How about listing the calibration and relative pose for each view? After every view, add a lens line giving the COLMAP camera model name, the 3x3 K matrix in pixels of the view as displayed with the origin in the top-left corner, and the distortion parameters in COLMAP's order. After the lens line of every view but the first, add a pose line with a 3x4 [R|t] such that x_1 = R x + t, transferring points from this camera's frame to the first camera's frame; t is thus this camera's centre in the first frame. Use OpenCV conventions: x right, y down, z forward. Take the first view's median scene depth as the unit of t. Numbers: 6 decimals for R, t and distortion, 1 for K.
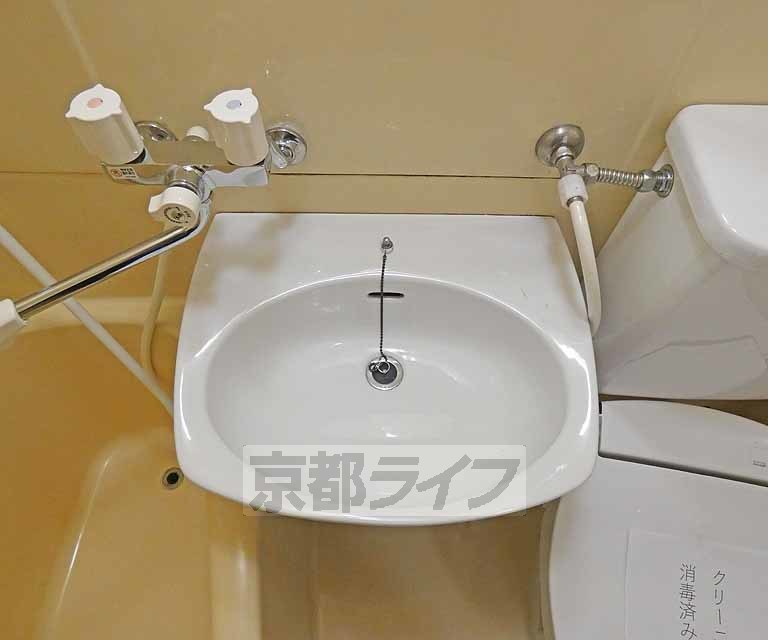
lens RADIAL K [[526.0, 0, 384.0], [0, 526.0, 320.0], [0, 0, 1]] dist [-0.007545, -0.005623]
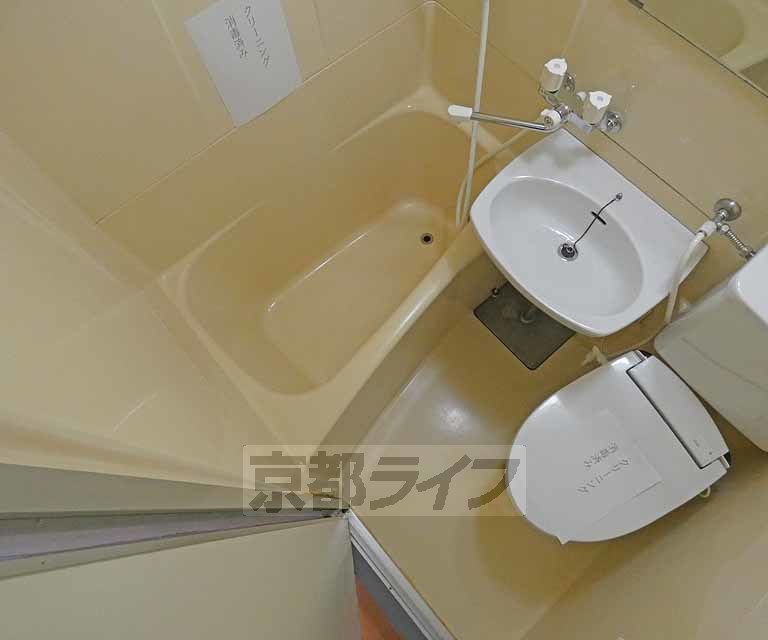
lens RADIAL K [[526.0, 0, 384.0], [0, 526.0, 320.0], [0, 0, 1]] dist [-0.007545, -0.005623]
pose [[0.653486, 0.698806, -0.290905, 0.298783], [-0.635559, 0.715294, 0.290550, 0.153420], [0.411121, -0.004983, 0.911567, -1.006673]]
